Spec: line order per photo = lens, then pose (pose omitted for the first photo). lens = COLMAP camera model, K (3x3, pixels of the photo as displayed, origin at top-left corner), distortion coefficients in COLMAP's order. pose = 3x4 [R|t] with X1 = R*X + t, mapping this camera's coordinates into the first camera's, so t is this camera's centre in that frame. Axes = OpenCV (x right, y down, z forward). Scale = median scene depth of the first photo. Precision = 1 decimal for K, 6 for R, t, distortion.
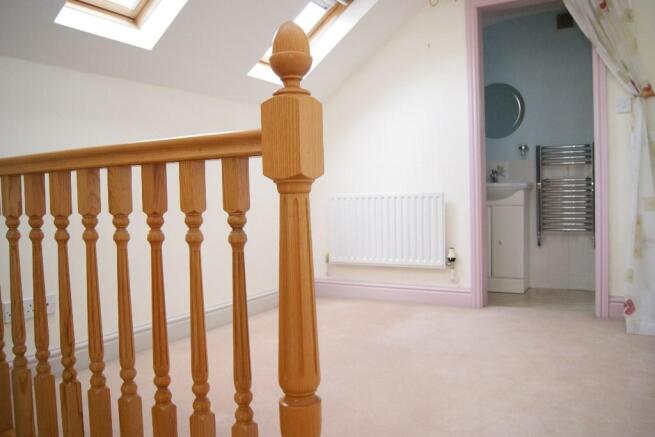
lens RADIAL K [[532.8, 0, 344.5], [0, 532.8, 216.7], [0, 0, 1]] dist [-0.064272, 0.002209]
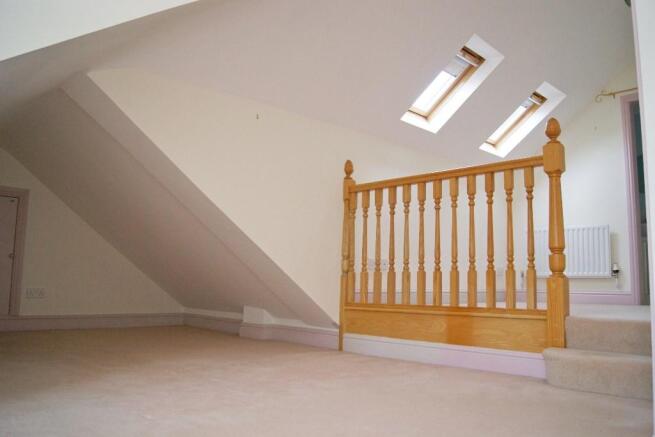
lens RADIAL K [[532.8, 0, 344.5], [0, 532.8, 216.7], [0, 0, 1]] dist [-0.064272, 0.002209]
pose [[0.962583, 0.005962, -0.270921, -0.144219], [-0.049977, 0.986514, -0.155858, 0.227320], [0.266338, 0.163566, 0.949900, -0.663913]]
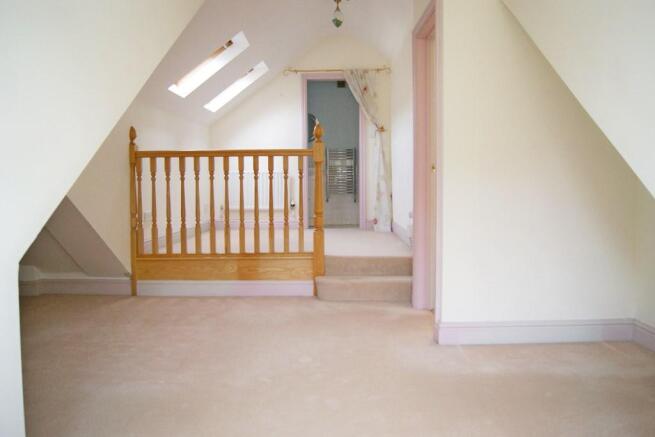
lens RADIAL K [[532.8, 0, 344.5], [0, 532.8, 216.7], [0, 0, 1]] dist [-0.064272, 0.002209]
pose [[0.875905, -0.010694, 0.482365, -0.689546], [0.000737, 0.999783, 0.020826, 0.095660], [-0.482483, -0.017886, 0.875723, -0.972727]]
